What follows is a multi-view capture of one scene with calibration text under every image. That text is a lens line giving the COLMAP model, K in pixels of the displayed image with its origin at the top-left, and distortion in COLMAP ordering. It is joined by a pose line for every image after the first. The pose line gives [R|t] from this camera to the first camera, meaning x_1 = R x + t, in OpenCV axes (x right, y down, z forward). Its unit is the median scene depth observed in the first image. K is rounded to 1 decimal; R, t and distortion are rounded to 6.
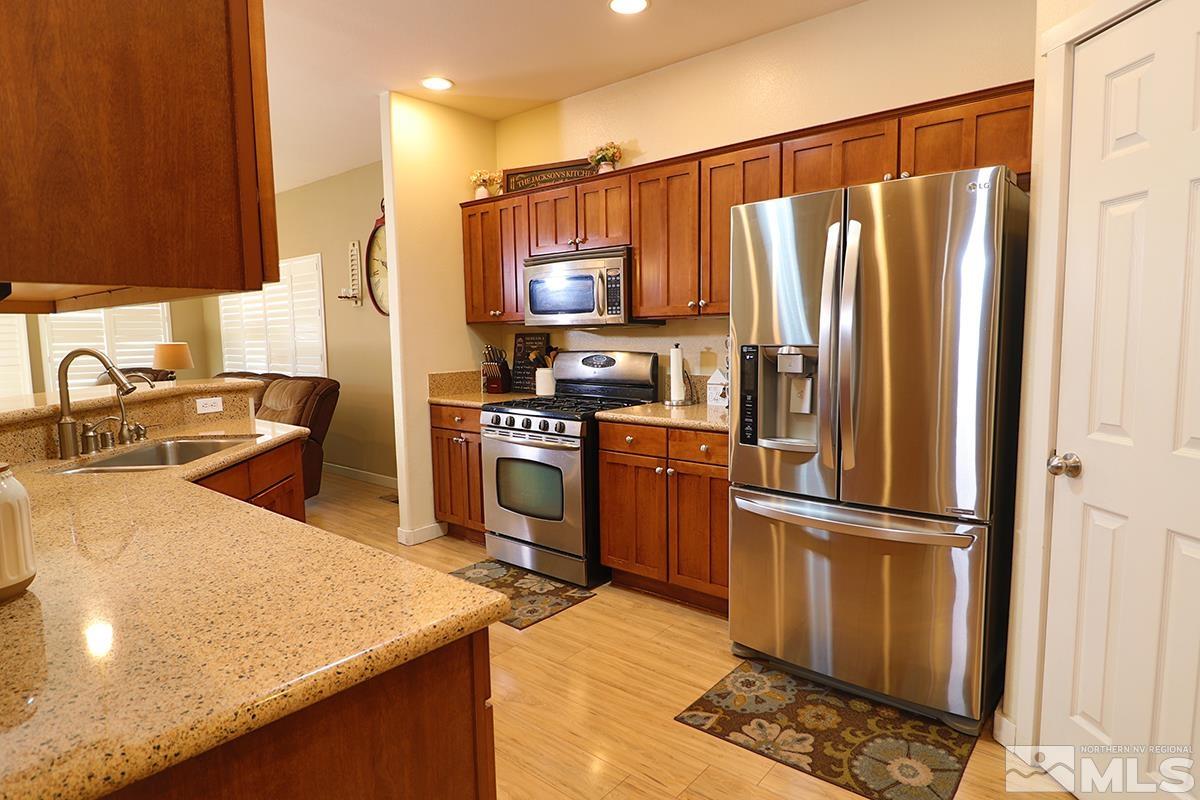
lens RADIAL K [[667.1, 0, 600.0], [0, 667.1, 400.0], [0, 0, 1]] dist [-0.001646, -0.000350]
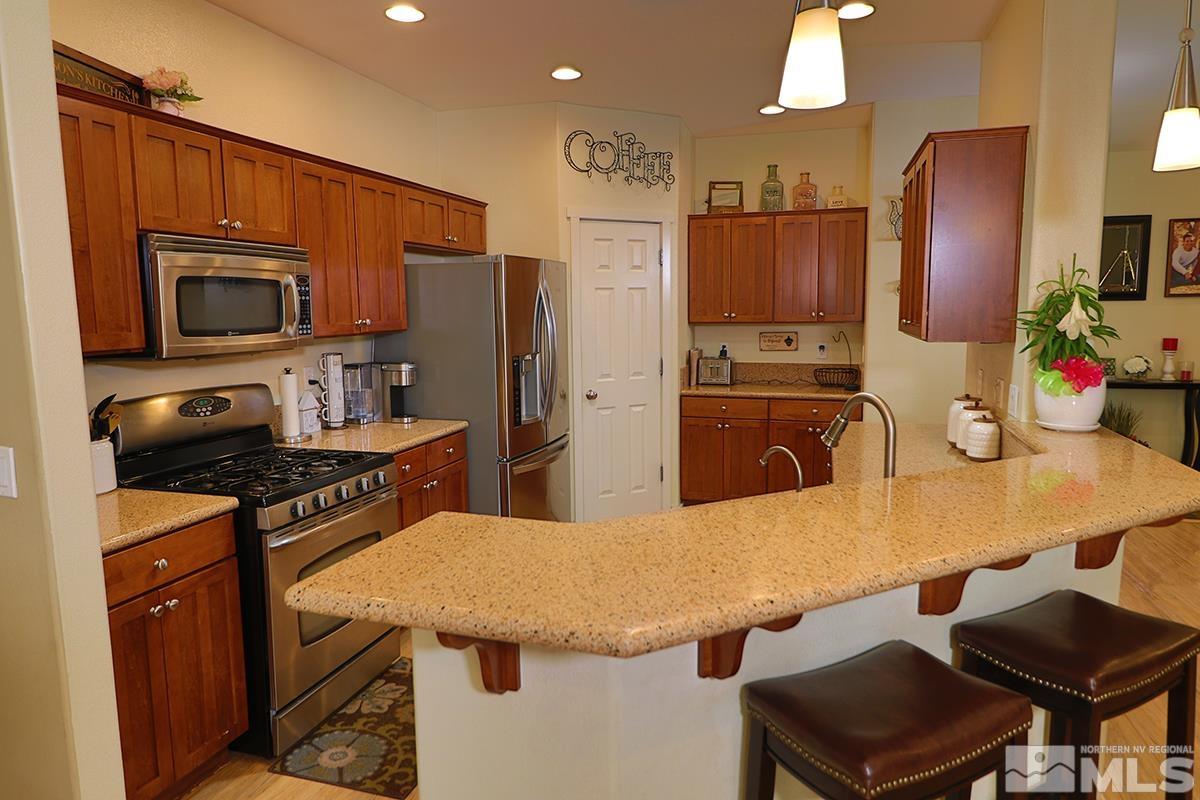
lens RADIAL K [[764.6, 0, 600.0], [0, 764.6, 400.0], [0, 0, 1]] dist [0.003610, -0.001197]
pose [[-0.401730, -0.095115, 0.910805, -0.930899], [0.107306, 0.982850, 0.149968, -0.150119], [-0.909449, 0.157982, -0.384634, 1.040751]]
